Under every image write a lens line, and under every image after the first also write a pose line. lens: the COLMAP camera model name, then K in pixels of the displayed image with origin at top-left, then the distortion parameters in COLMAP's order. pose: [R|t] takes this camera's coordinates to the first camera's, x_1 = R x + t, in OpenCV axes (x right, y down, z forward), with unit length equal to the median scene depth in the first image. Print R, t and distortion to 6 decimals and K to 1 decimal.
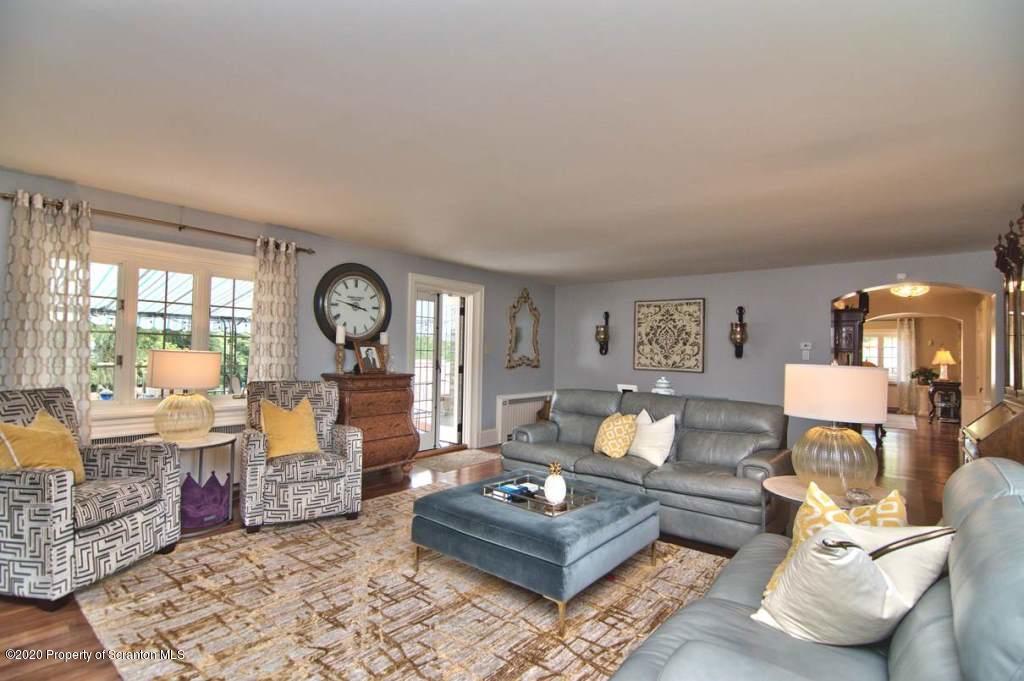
lens RADIAL K [[489.5, 0, 514.5], [0, 489.5, 345.0], [0, 0, 1]] dist [-0.004213, -0.000471]
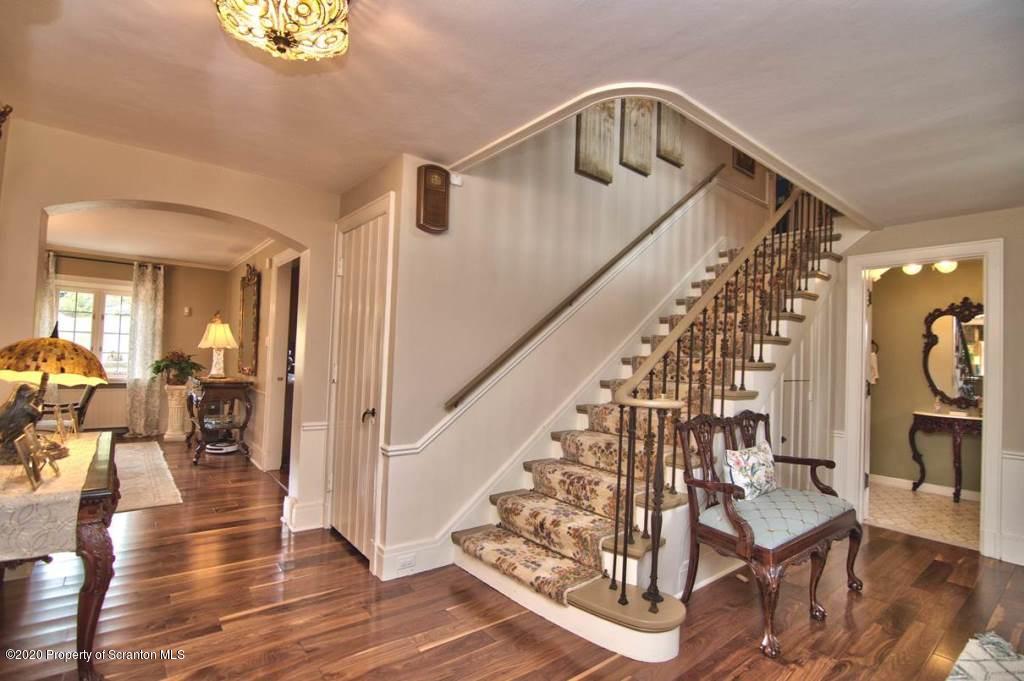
lens RADIAL K [[489.5, 0, 515.1], [0, 489.5, 344.6], [0, 0, 1]] dist [-0.004213, -0.000471]
pose [[0.212891, 0.013249, 0.976986, 0.354637], [-0.051963, 0.998647, -0.002220, 0.016634], [-0.975693, -0.050295, 0.213292, 0.477734]]
